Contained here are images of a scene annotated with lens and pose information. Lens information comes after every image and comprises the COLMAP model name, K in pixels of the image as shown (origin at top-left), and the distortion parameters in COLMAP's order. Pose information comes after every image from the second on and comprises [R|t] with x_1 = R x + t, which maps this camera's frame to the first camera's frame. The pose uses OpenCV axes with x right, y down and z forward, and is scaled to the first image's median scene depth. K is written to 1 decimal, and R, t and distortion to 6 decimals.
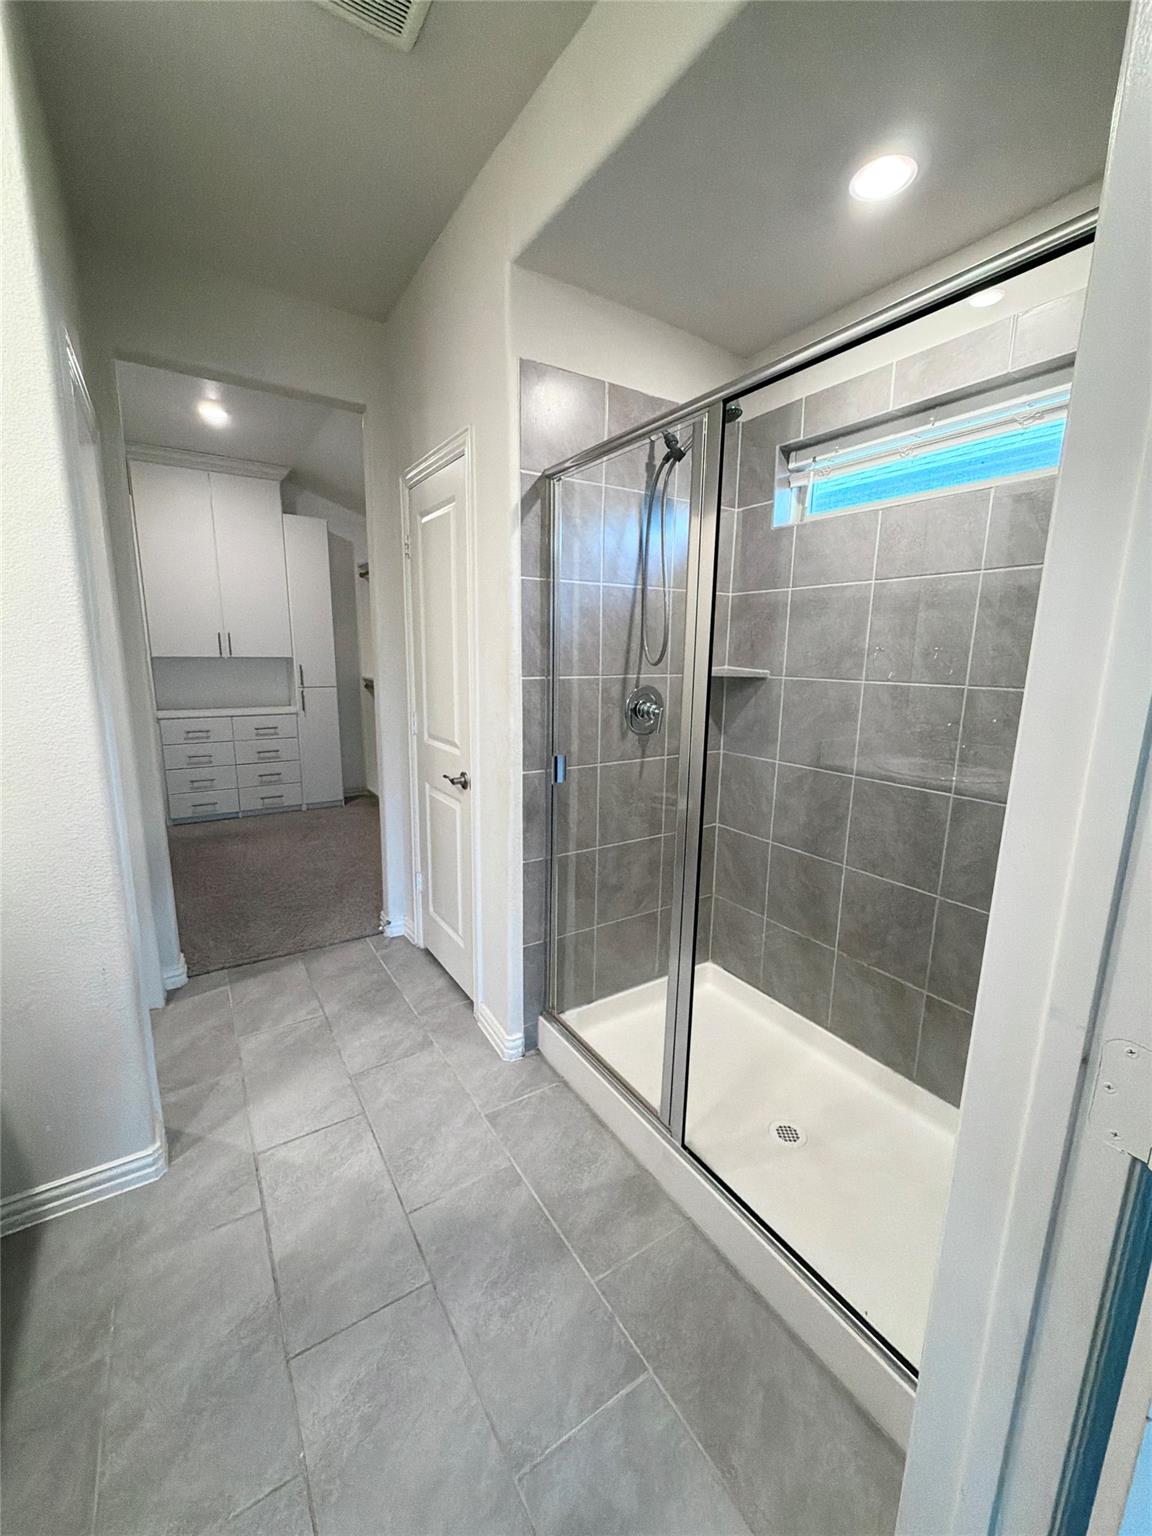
lens RADIAL K [[616.3, 0, 578.1], [0, 616.3, 768.7], [0, 0, 1]] dist [0.000400, 0.000396]
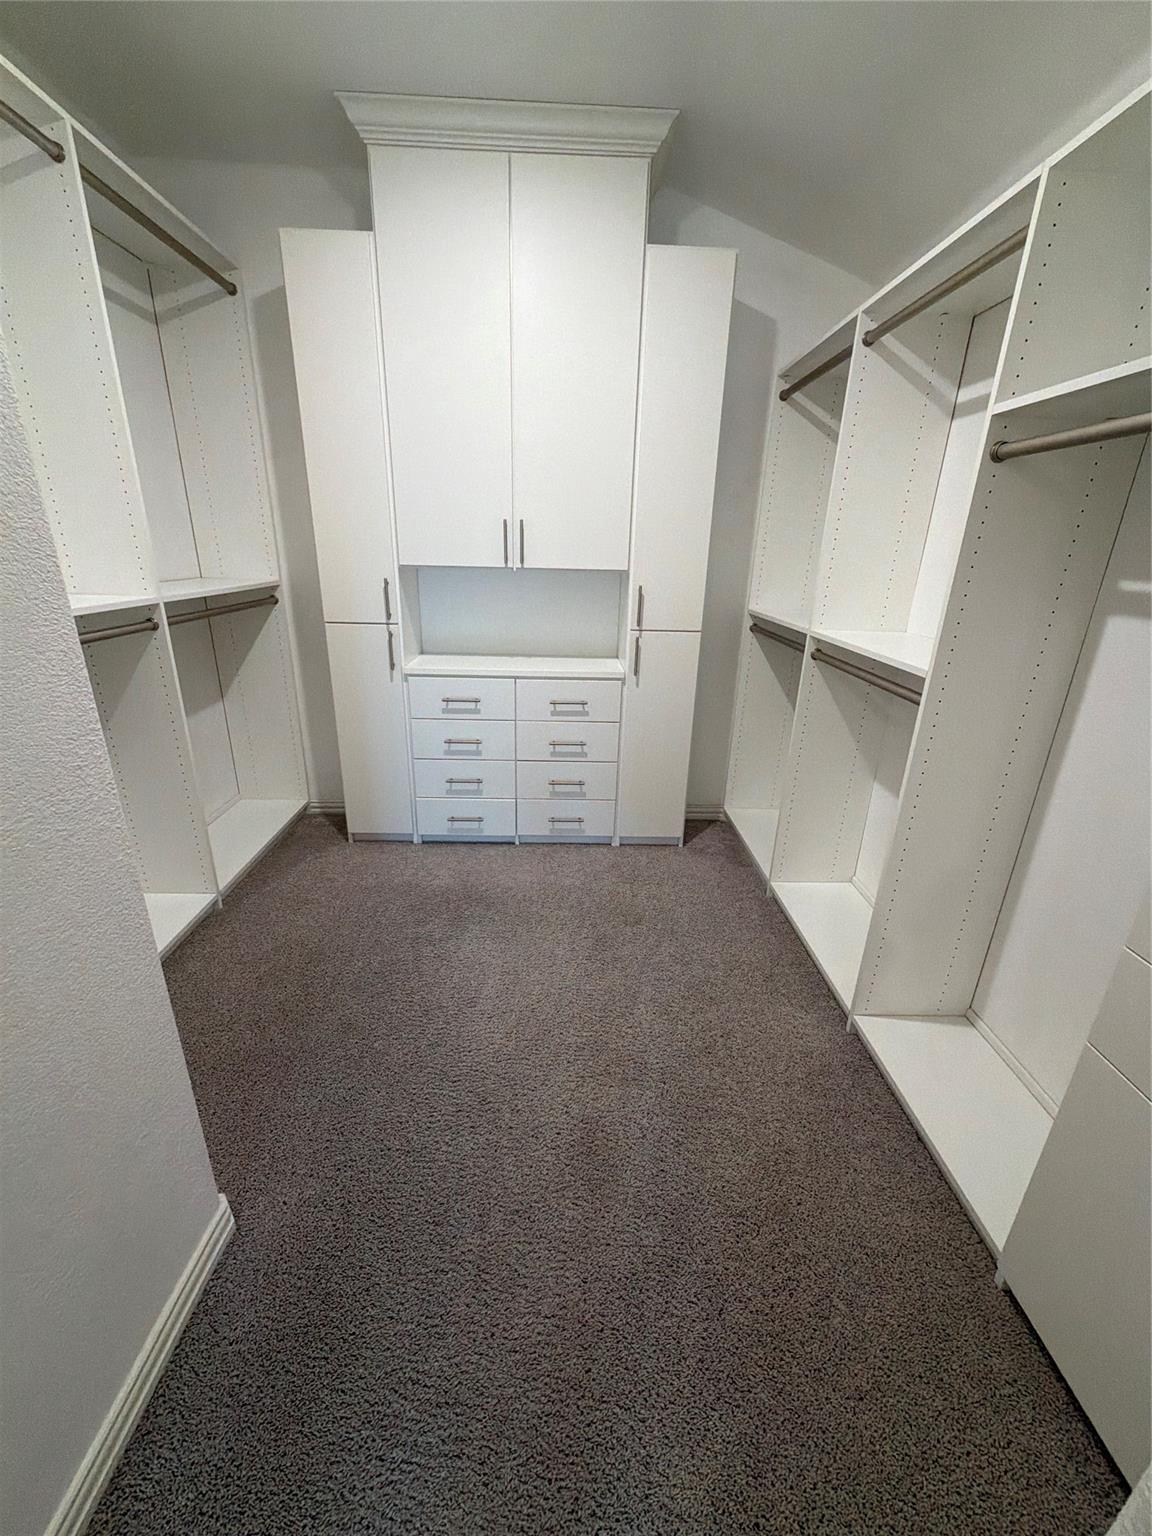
lens RADIAL K [[616.3, 0, 573.4], [0, 616.3, 772.7], [0, 0, 1]] dist [0.000400, 0.000396]
pose [[0.849443, 0.182928, -0.494959, -0.386727], [-0.112171, 0.979148, 0.169370, -0.173053], [0.515621, -0.088350, 0.852250, 0.931553]]
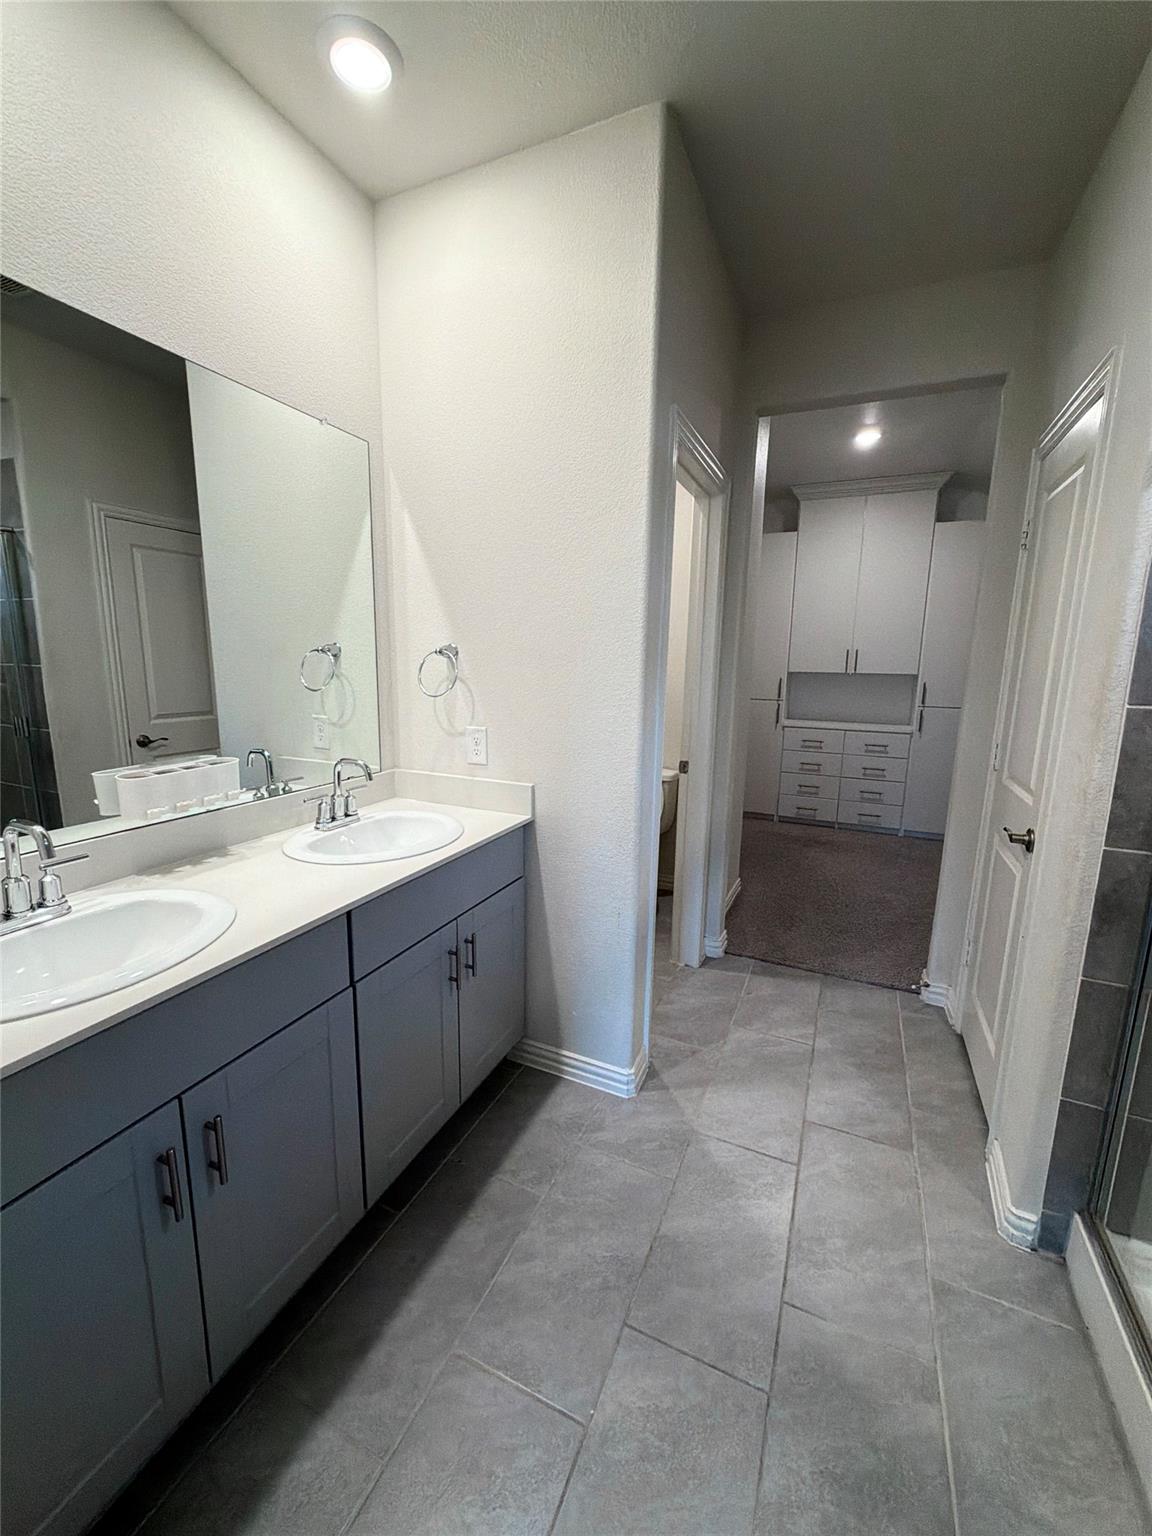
lens RADIAL K [[616.3, 0, 578.0], [0, 616.3, 769.7], [0, 0, 1]] dist [0.000400, 0.000396]
pose [[0.536774, 0.145343, -0.831113, 0.110155], [-0.167987, 0.983739, 0.063540, -0.017510], [0.826834, 0.105510, 0.552461, 0.115348]]
